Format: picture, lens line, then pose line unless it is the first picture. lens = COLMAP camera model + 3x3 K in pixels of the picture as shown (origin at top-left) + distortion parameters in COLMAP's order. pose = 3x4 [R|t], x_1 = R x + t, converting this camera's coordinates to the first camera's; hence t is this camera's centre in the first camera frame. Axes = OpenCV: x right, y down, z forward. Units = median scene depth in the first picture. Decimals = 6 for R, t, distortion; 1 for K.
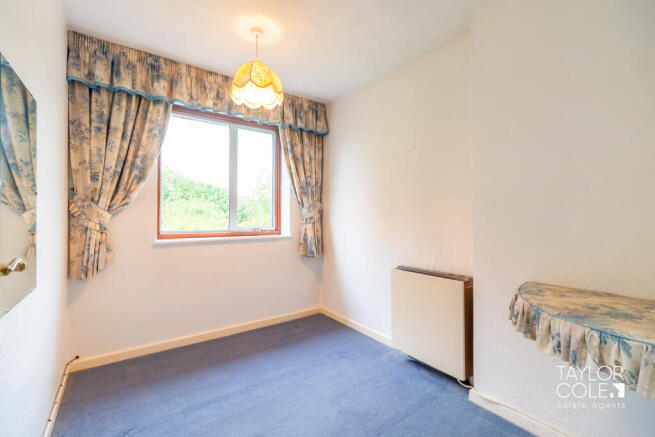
lens RADIAL K [[283.1, 0, 328.6], [0, 283.1, 217.7], [0, 0, 1]] dist [-0.004630, 0.000156]
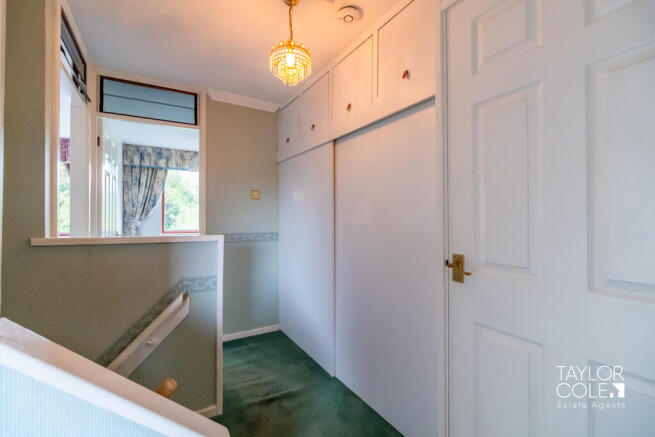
lens RADIAL K [[283.1, 0, 325.6], [0, 283.1, 219.8], [0, 0, 1]] dist [-0.004630, 0.000156]
pose [[0.994960, 0.002510, -0.100236, 0.907330], [-0.002267, 0.999994, 0.002536, -0.037375], [0.100242, -0.002296, 0.994960, -1.073255]]
